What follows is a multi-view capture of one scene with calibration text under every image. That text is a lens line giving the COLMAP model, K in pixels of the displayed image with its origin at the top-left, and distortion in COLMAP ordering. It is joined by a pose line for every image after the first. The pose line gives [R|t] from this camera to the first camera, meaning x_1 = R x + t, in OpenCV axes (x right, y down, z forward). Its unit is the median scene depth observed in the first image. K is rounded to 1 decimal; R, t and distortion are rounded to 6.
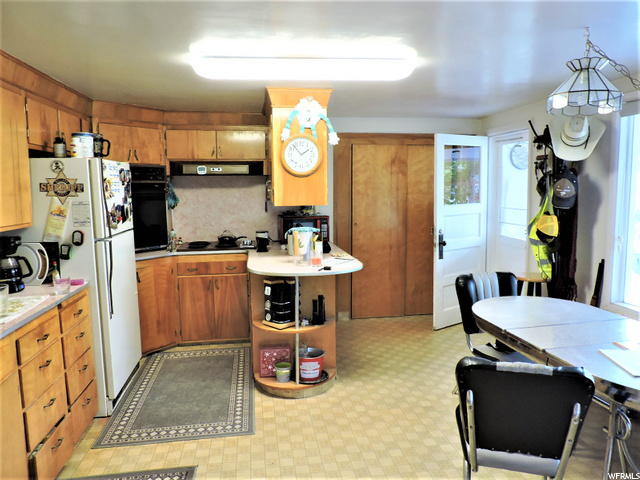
lens RADIAL K [[465.0, 0, 324.9], [0, 465.0, 236.6], [0, 0, 1]] dist [-0.023235, 0.012911]
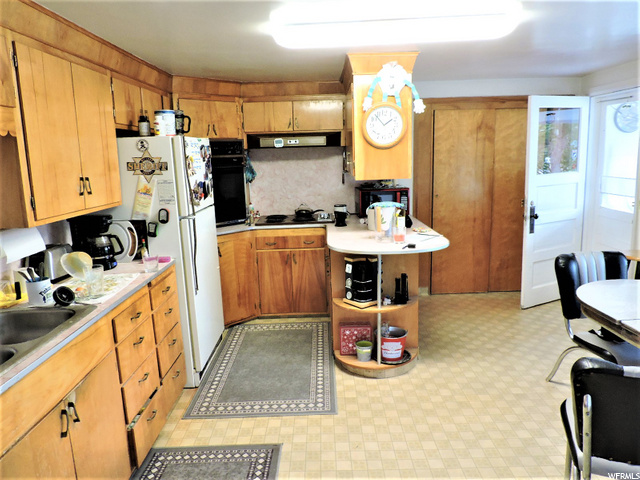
lens RADIAL K [[465.0, 0, 321.5], [0, 465.0, 235.6], [0, 0, 1]] dist [-0.023235, 0.012911]
pose [[0.988299, 0.005108, -0.152442, -0.031526], [0.005728, 0.997491, 0.070561, -0.020411], [0.152420, -0.070609, 0.985790, 0.040282]]
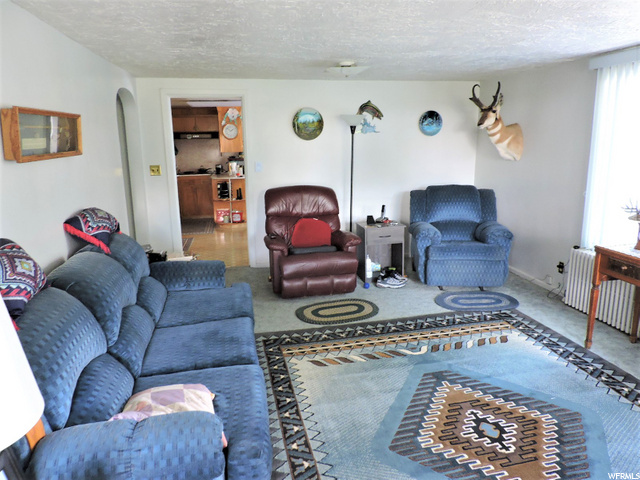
lens RADIAL K [[465.0, 0, 318.8], [0, 465.0, 243.7], [0, 0, 1]] dist [-0.023235, 0.012911]
pose [[0.999642, -0.012186, 0.023807, 0.353759], [0.009683, 0.994682, 0.102538, 0.173287], [-0.024929, -0.102270, 0.994444, -1.529789]]
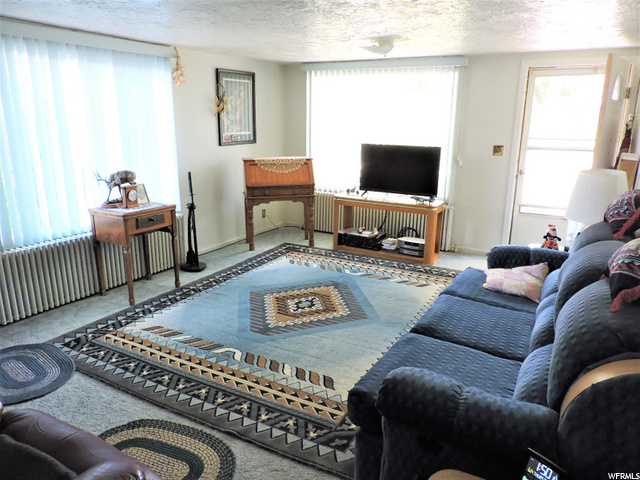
lens RADIAL K [[465.0, 0, 319.8], [0, 465.0, 240.9], [0, 0, 1]] dist [-0.023235, 0.012911]
pose [[-0.779038, -0.154808, 0.607564, -0.457839], [0.071555, 0.940753, 0.331456, -0.134354], [-0.622880, 0.301691, -0.721805, 1.223905]]
